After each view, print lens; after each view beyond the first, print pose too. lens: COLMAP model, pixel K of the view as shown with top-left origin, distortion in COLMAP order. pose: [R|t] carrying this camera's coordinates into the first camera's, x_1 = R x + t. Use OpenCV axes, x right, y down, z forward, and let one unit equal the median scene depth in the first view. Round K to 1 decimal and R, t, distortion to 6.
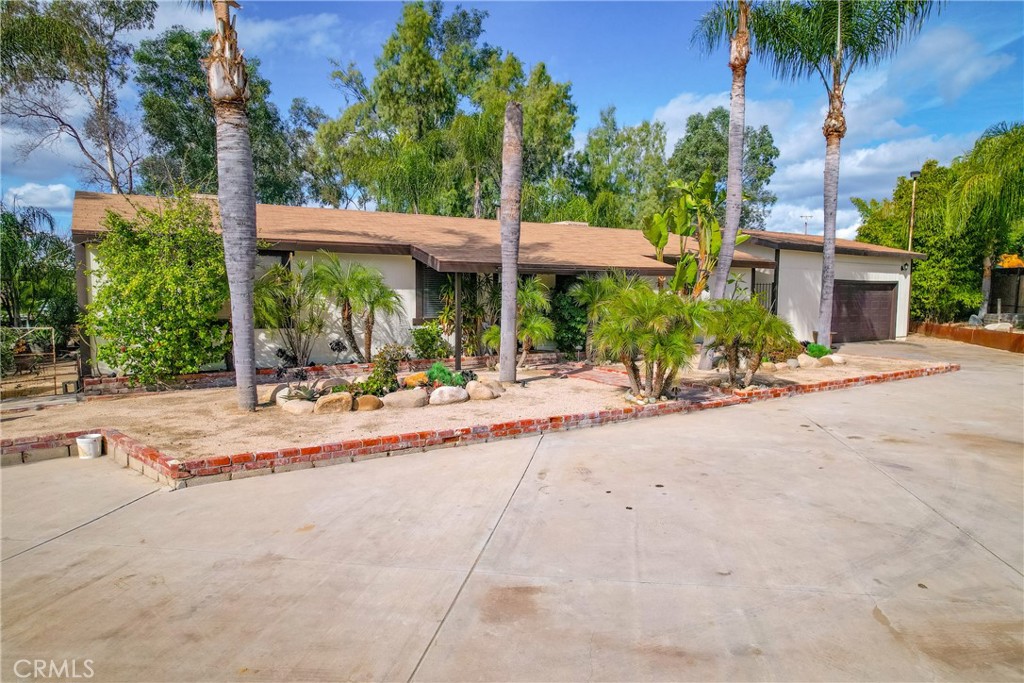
lens RADIAL K [[650.6, 0, 512.6], [0, 650.6, 341.9], [0, 0, 1]] dist [-0.037188, 0.008206]
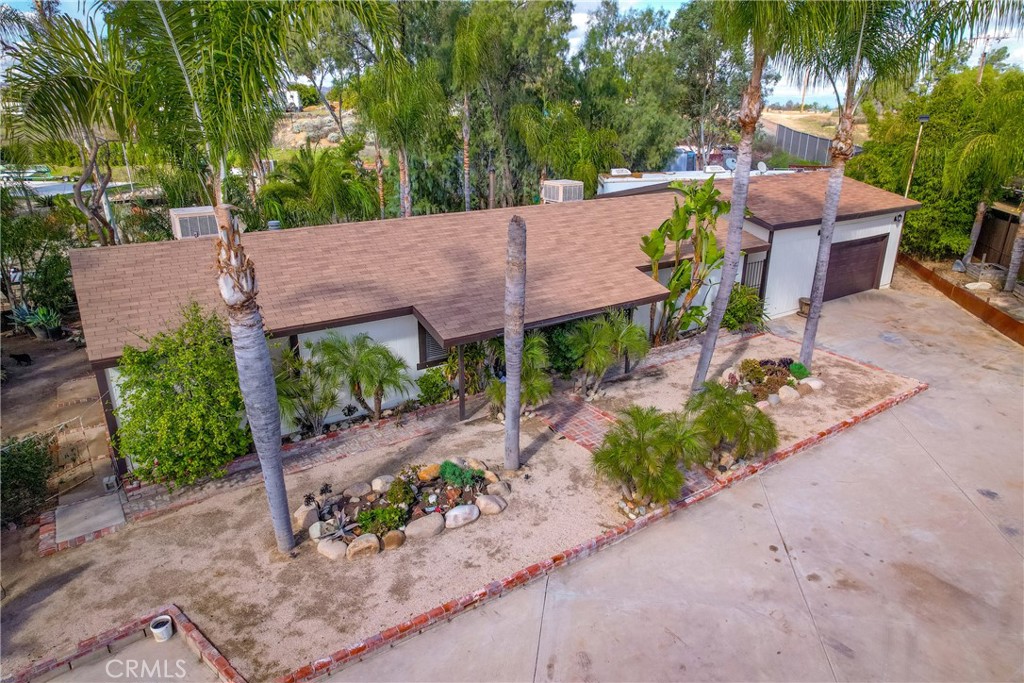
lens RADIAL K [[650.6, 0, 514.6], [0, 650.6, 348.4], [0, 0, 1]] dist [-0.037188, 0.008206]
pose [[0.999668, -0.011727, 0.022948, -0.022817], [0.005223, 0.964182, 0.265190, -0.370090], [-0.025236, -0.264982, 0.963923, -0.003470]]
